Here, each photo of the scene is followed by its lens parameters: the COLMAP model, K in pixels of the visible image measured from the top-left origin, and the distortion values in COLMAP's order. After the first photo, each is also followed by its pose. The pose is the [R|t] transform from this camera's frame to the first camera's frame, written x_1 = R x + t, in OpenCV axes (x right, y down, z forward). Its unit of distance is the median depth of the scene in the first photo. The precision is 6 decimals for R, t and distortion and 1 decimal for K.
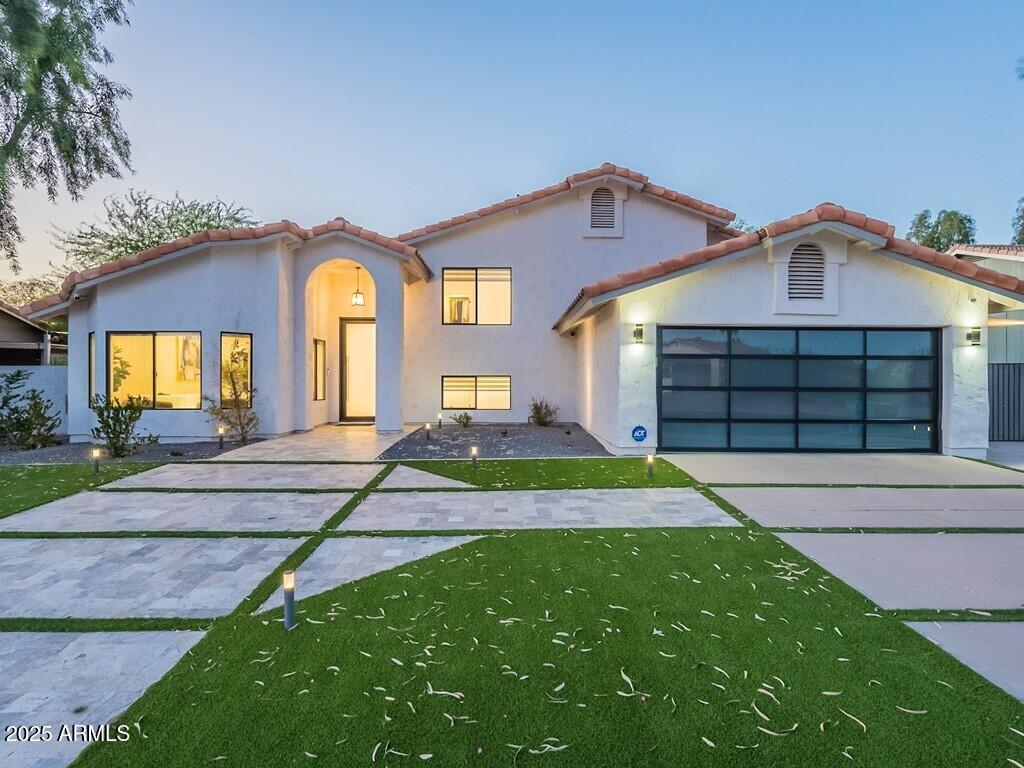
lens RADIAL K [[560.7, 0, 517.0], [0, 560.7, 376.6], [0, 0, 1]] dist [-0.006107, -0.000842]
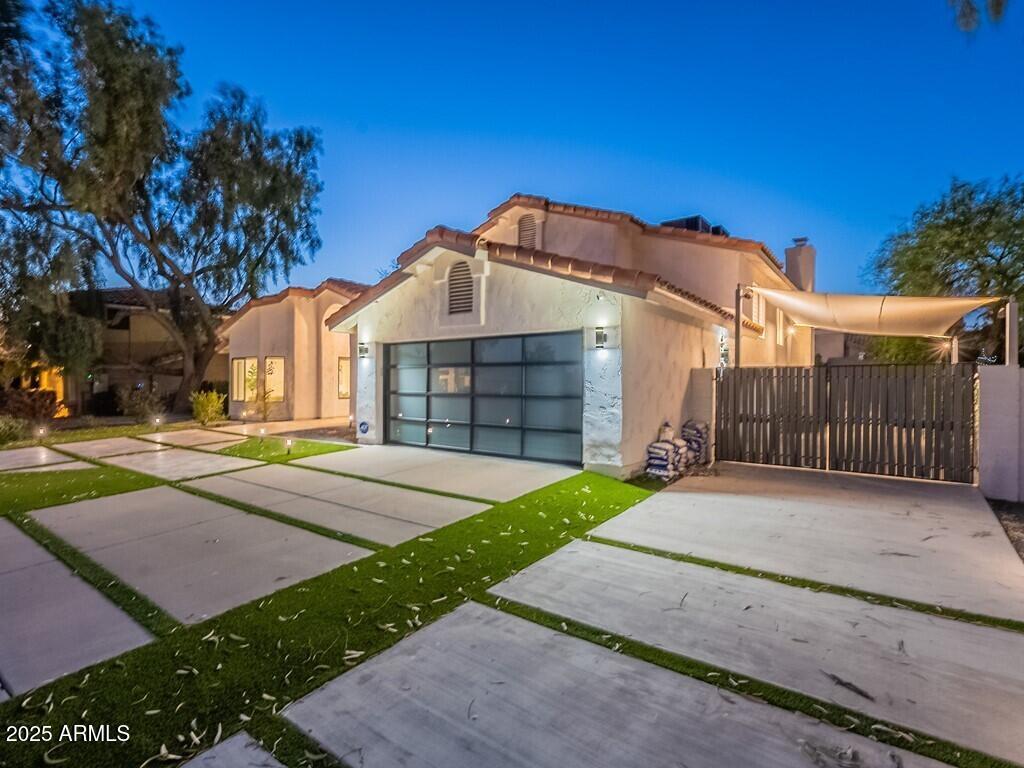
lens RADIAL K [[502.6, 0, 512.0], [0, 502.6, 384.0], [0, 0, 1]] dist [-0.002108, -0.000384]
pose [[0.794517, 0.000722, -0.607241, 1.140551], [0.004432, 0.999966, 0.006987, -0.005538], [0.607225, -0.008243, 0.794487, 0.273689]]
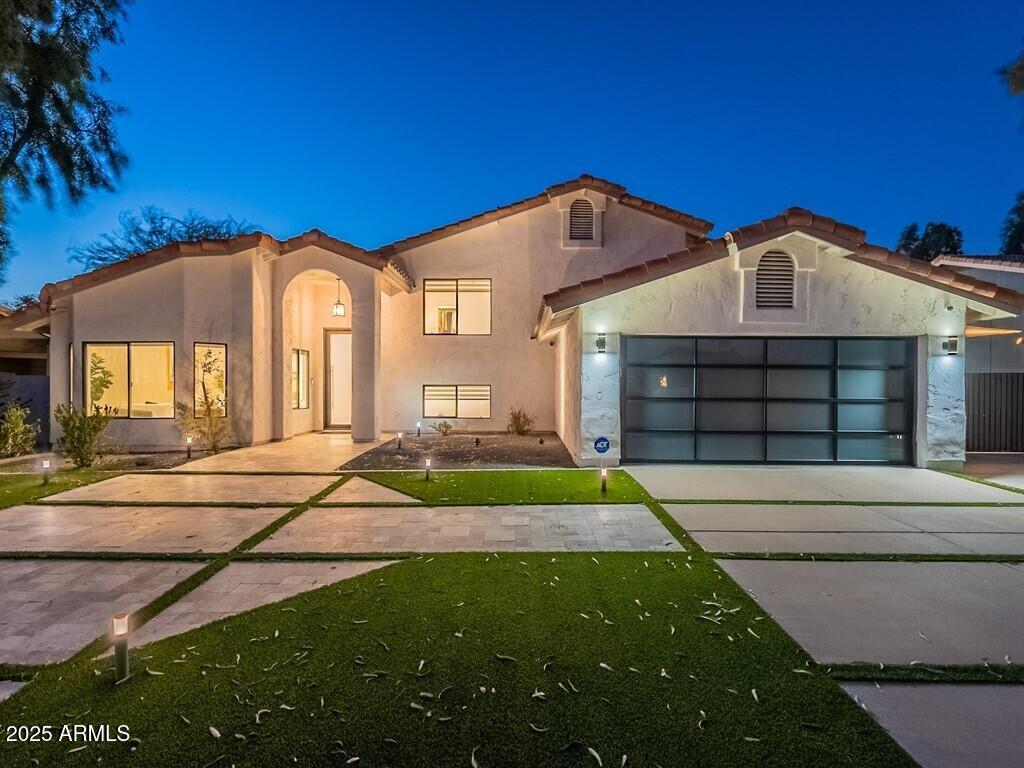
lens RADIAL K [[524.8, 0, 516.3], [0, 524.8, 384.4], [0, 0, 1]] dist [-0.000893, -0.000779]
pose [[0.999751, 0.000911, -0.022304, 0.085110], [-0.000898, 0.999999, 0.000602, -0.004600], [0.022304, -0.000582, 0.999751, 0.074090]]
